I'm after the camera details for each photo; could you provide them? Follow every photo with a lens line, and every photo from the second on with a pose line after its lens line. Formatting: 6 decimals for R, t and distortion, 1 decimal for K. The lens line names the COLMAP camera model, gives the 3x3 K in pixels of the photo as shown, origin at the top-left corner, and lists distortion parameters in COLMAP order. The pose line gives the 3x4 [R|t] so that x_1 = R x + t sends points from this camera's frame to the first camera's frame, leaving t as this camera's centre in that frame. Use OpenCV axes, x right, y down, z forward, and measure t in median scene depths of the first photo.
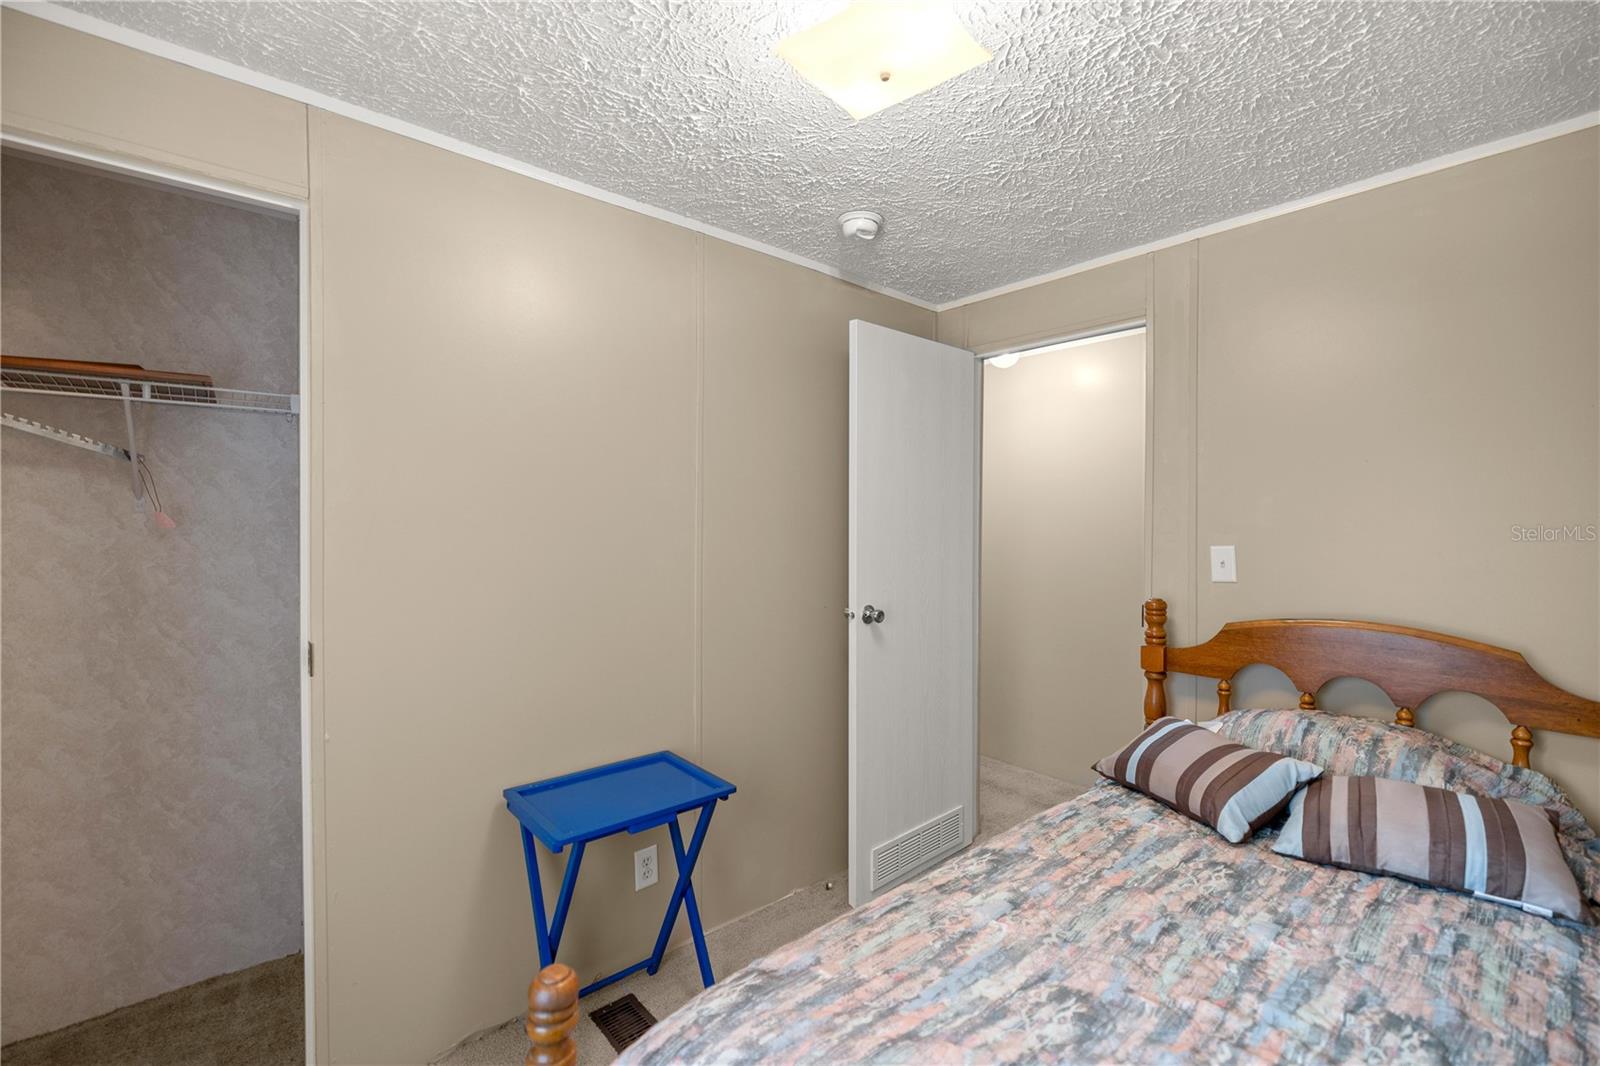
lens RADIAL K [[678.8, 0, 799.7], [0, 678.8, 525.5], [0, 0, 1]] dist [0.001608, 0.000005]
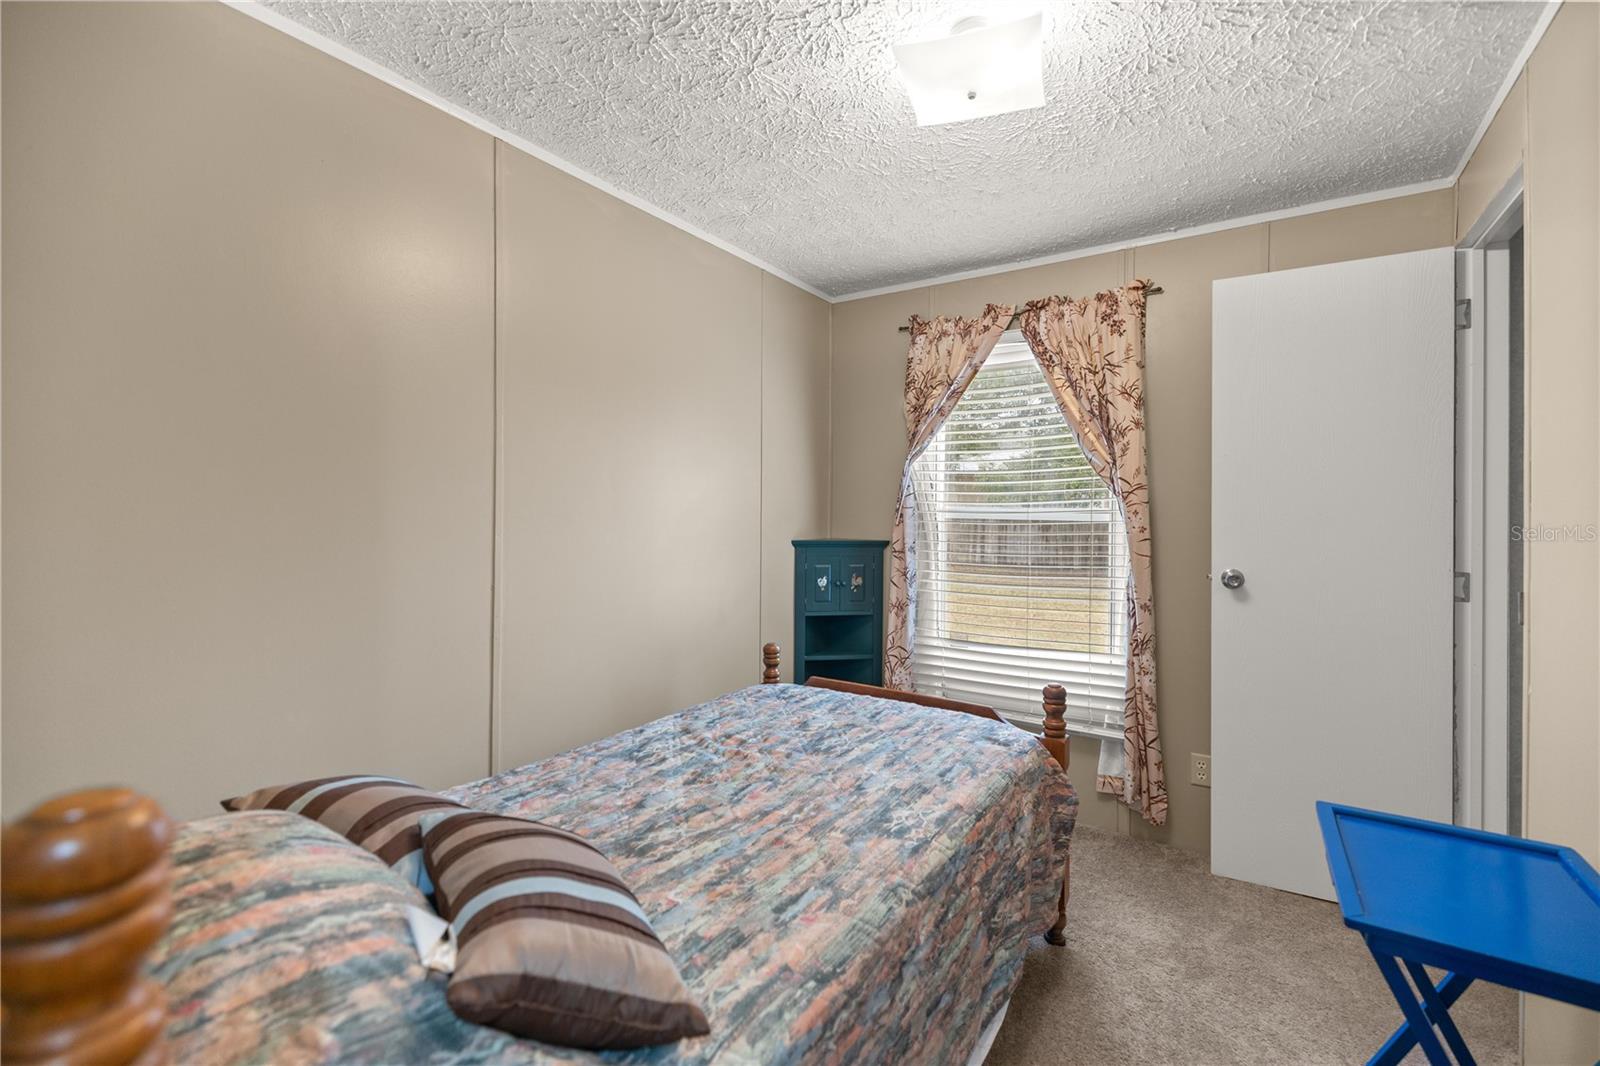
lens RADIAL K [[678.8, 0, 799.7], [0, 678.8, 525.5], [0, 0, 1]] dist [0.001608, 0.000005]
pose [[-0.963957, -0.007778, -0.265945, 0.763778], [-0.013313, 0.999730, 0.019019, 0.087040], [0.265725, 0.021874, -0.963801, 2.181958]]
